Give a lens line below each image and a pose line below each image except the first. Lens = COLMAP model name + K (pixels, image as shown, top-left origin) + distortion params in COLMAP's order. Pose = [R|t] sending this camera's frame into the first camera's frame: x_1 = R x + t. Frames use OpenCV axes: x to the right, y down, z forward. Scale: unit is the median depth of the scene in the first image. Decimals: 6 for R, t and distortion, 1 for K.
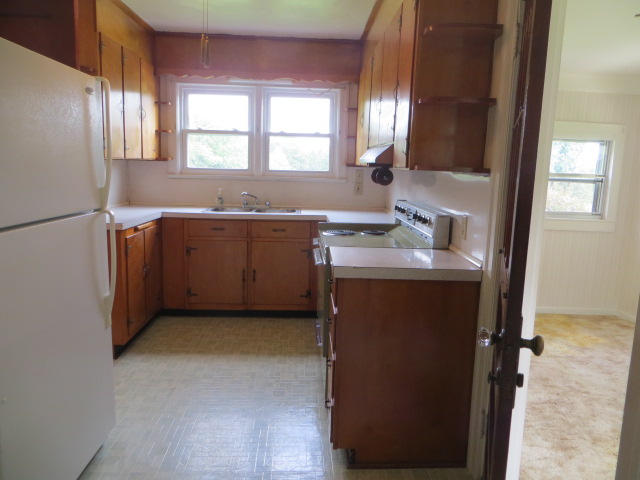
lens RADIAL K [[494.9, 0, 320.0], [0, 494.9, 240.0], [0, 0, 1]] dist [0.001864, 0.001870]
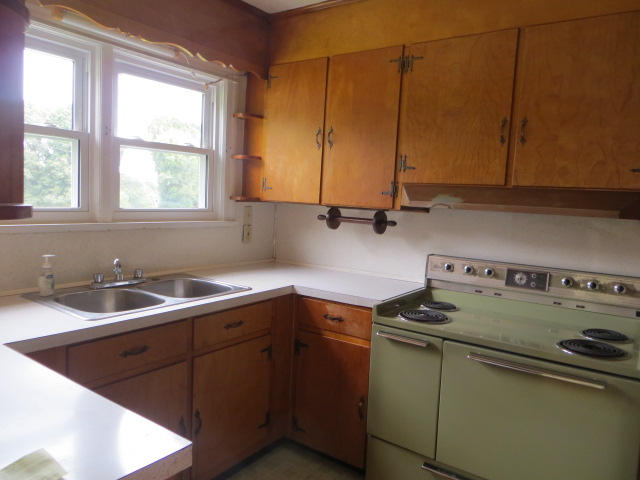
lens RADIAL K [[471.6, 0, 320.0], [0, 471.6, 240.0], [0, 0, 1]] dist [-0.004128, 0.000361]
pose [[0.627066, -0.072604, 0.775575, -0.376476], [0.092936, 0.995508, 0.018052, -0.101401], [-0.773402, 0.060759, 0.630997, 0.537262]]
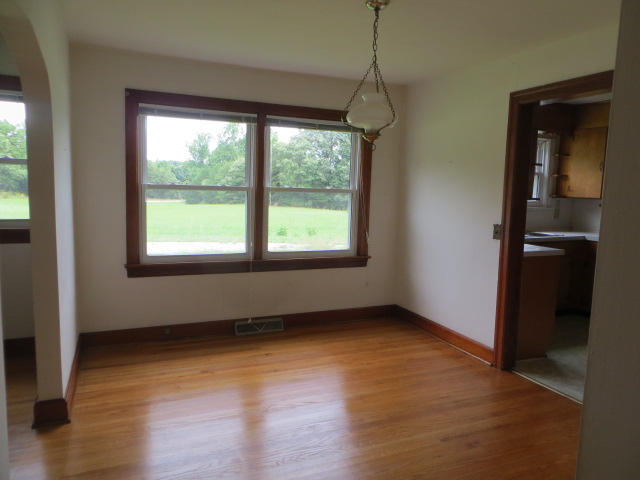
lens RADIAL K [[494.9, 0, 320.0], [0, 494.9, 240.0], [0, 0, 1]] dist [0.001864, 0.001870]
pose [[0.930525, -0.046304, 0.363289, -1.032419], [0.058065, 0.998081, -0.021513, -0.045237], [-0.361596, 0.041113, 0.931428, 0.003194]]
